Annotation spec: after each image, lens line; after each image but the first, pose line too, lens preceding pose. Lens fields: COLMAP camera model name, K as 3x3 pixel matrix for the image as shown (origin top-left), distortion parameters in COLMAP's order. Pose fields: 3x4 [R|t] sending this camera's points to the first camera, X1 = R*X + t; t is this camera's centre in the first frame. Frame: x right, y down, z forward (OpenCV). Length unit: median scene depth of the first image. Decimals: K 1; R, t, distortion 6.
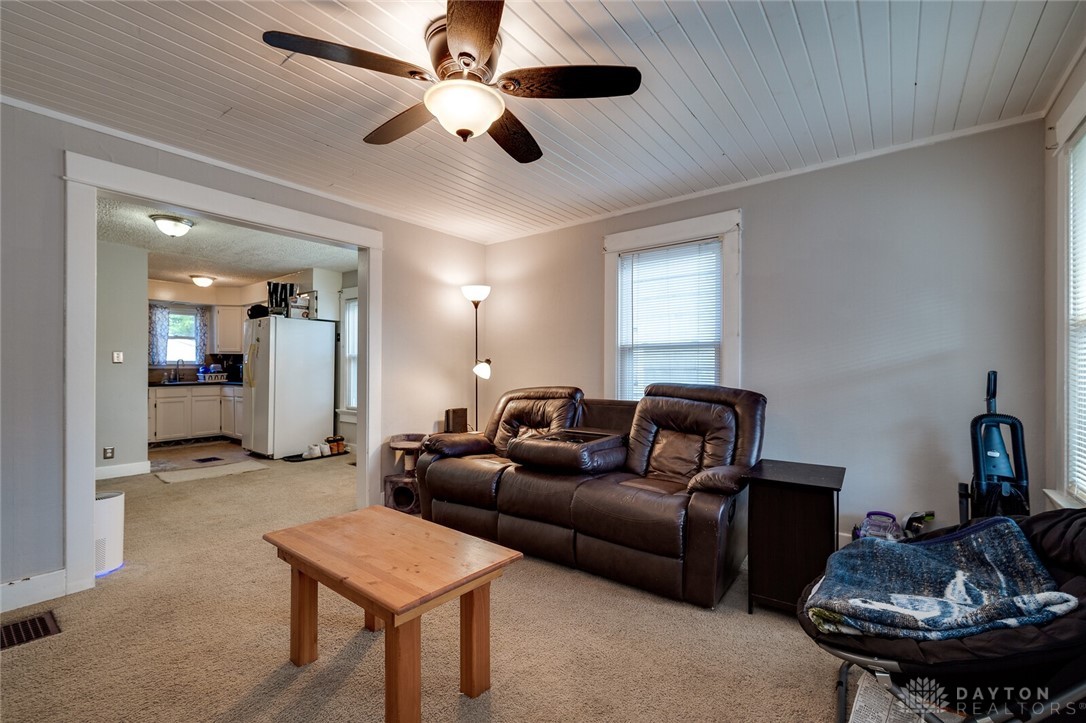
lens RADIAL K [[475.4, 0, 548.3], [0, 475.4, 360.8], [0, 0, 1]] dist [0.003170, 0.000226]
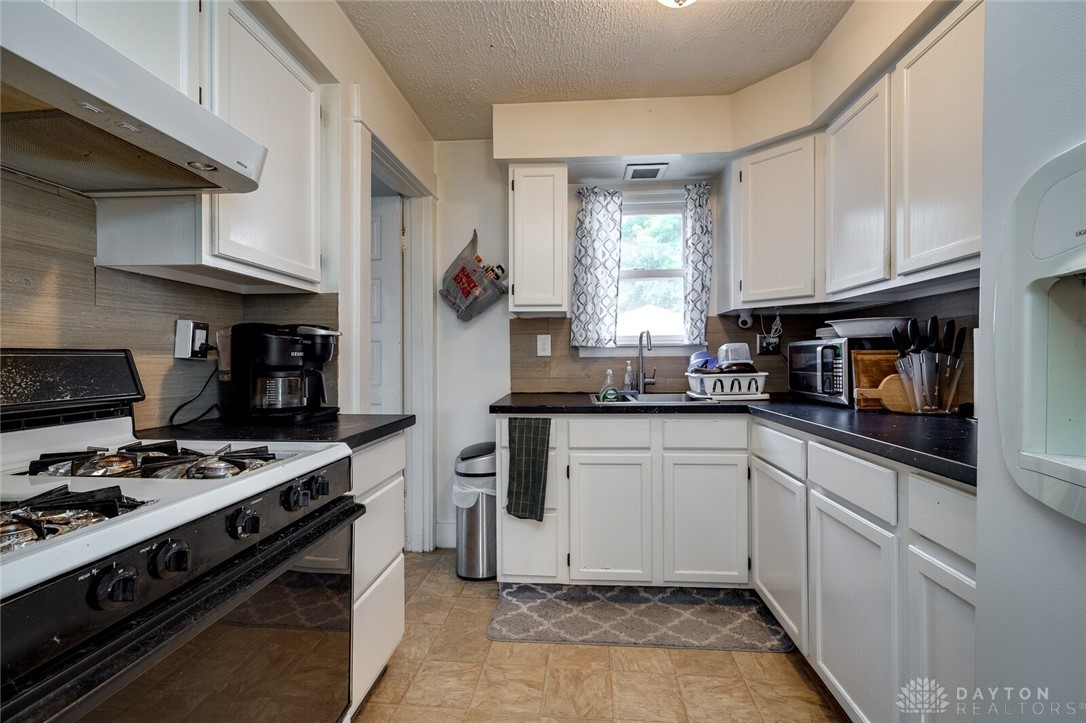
lens RADIAL K [[475.4, 0, 547.3], [0, 475.4, 356.2], [0, 0, 1]] dist [0.003170, 0.000226]
pose [[0.533774, -0.003690, -0.845619, -0.509739], [0.011944, 0.999924, 0.003176, 0.013606], [0.845543, -0.011795, 0.533777, 0.744525]]
